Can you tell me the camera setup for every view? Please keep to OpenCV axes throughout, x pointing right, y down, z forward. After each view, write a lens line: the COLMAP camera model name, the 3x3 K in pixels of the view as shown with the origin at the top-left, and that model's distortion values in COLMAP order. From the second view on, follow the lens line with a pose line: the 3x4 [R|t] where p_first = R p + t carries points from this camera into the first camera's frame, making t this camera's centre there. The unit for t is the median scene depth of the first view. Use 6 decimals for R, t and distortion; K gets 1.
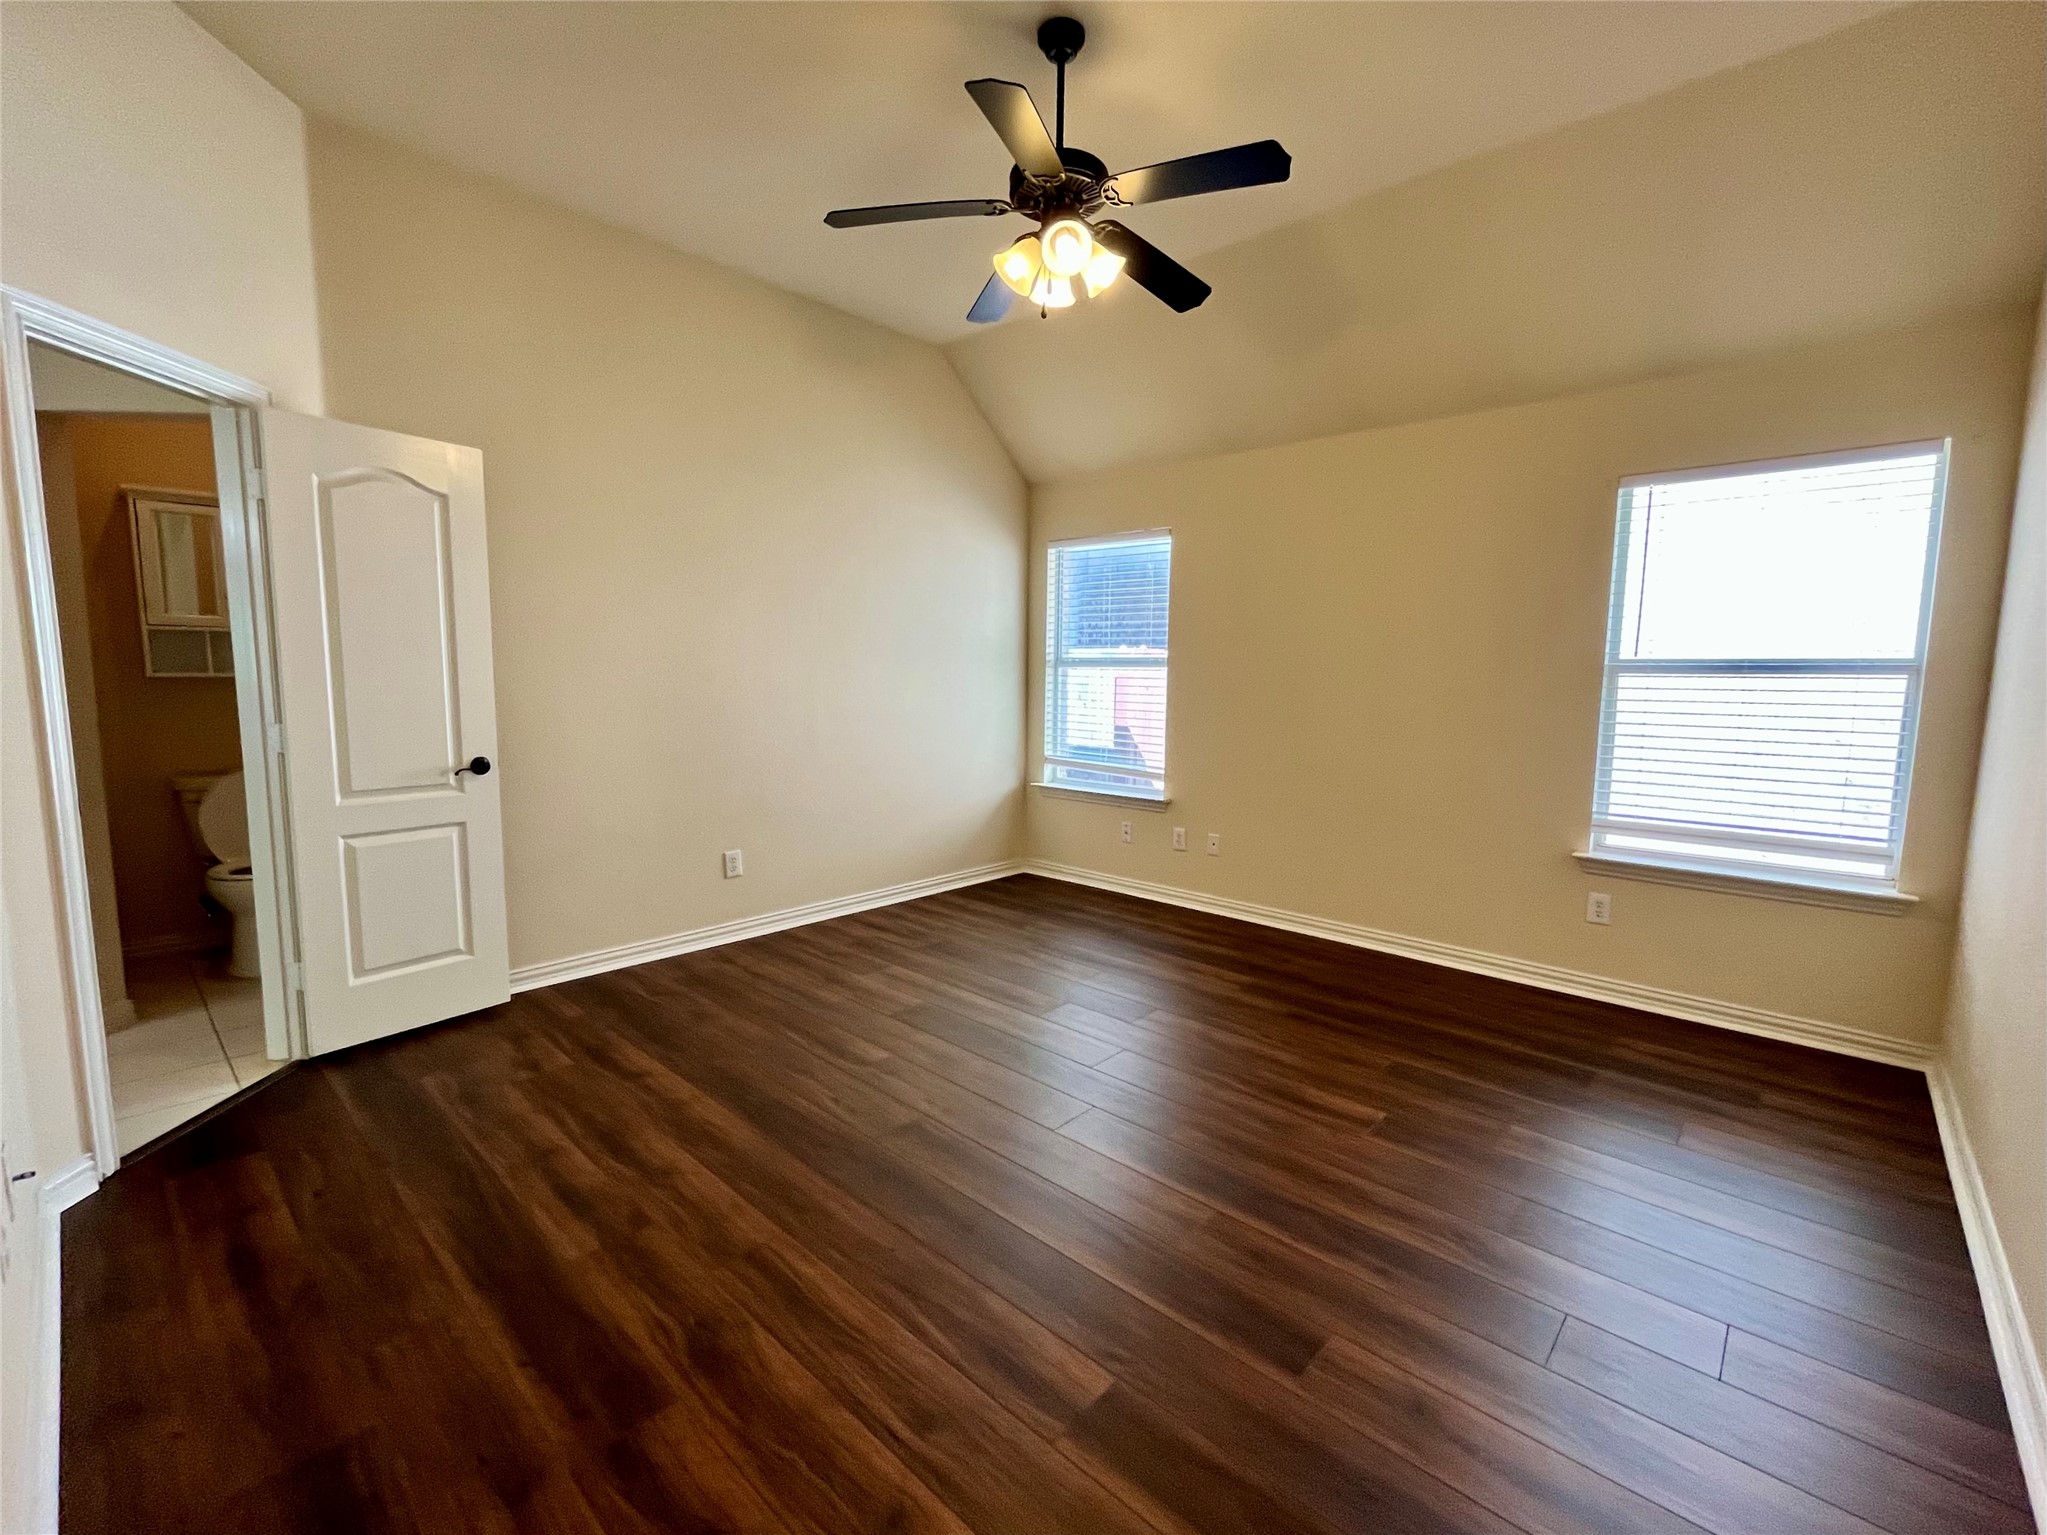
lens RADIAL K [[852.8, 0, 1022.6], [0, 852.8, 768.1], [0, 0, 1]] dist [-0.005714, 0.001232]
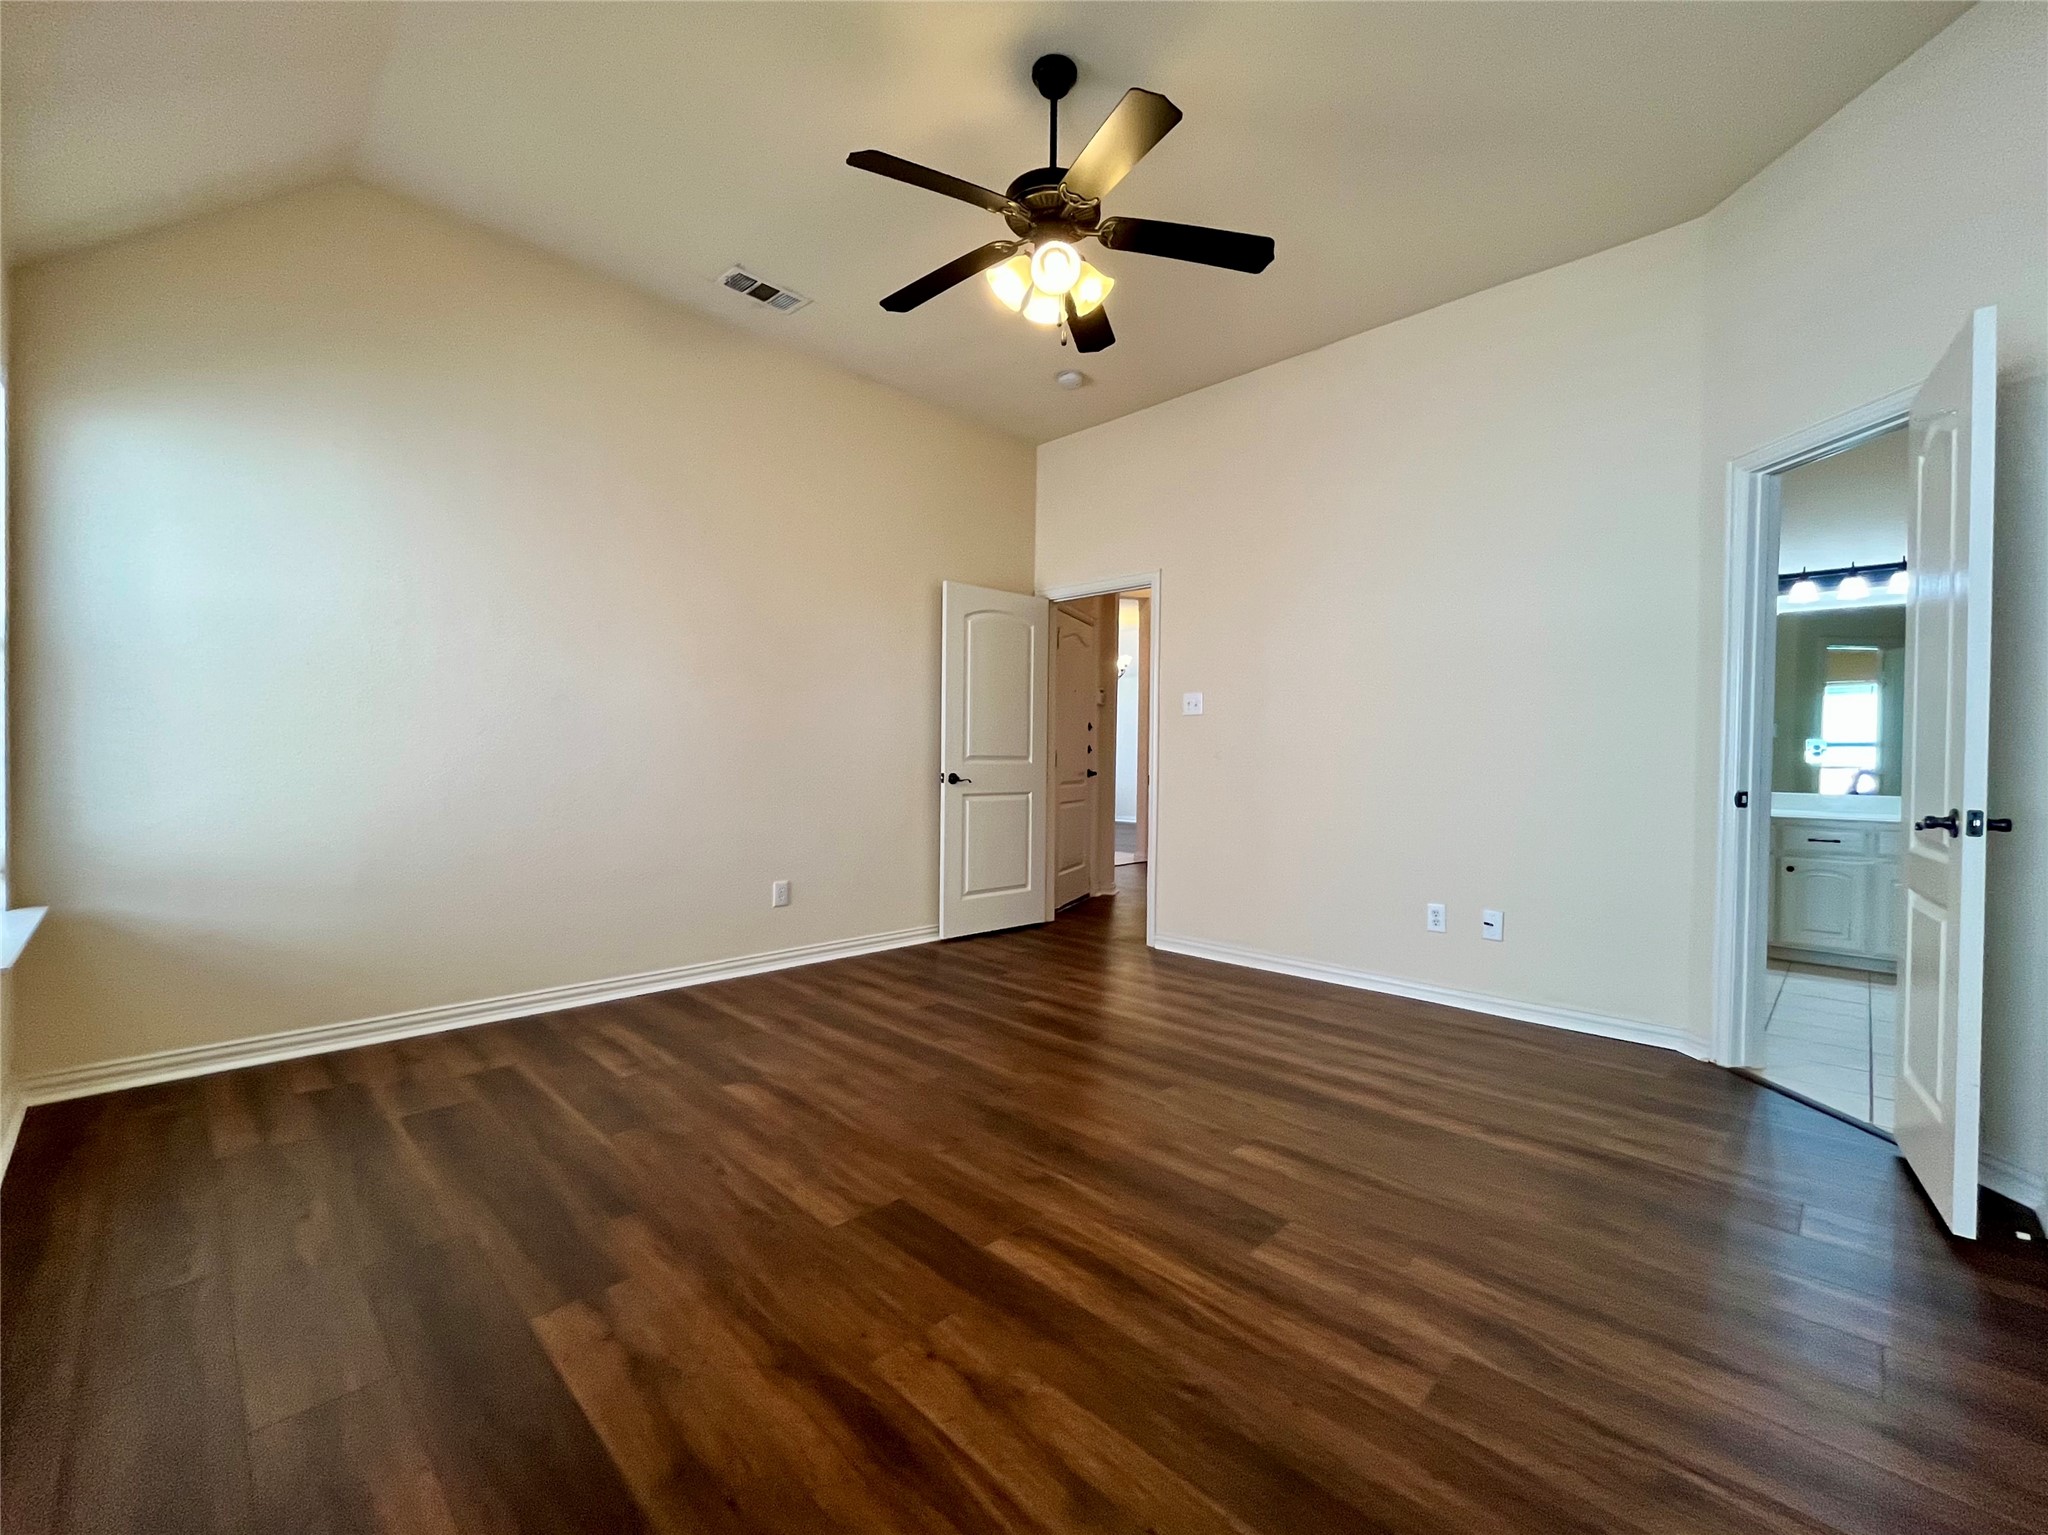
lens RADIAL K [[853.2, 0, 1023.2], [0, 853.2, 768.4], [0, 0, 1]] dist [-0.005714, 0.001232]
pose [[-0.998838, -0.028744, 0.038692, 0.026091], [-0.023901, 0.992453, 0.120274, -0.137137], [-0.041857, 0.119209, -0.991986, 2.228721]]
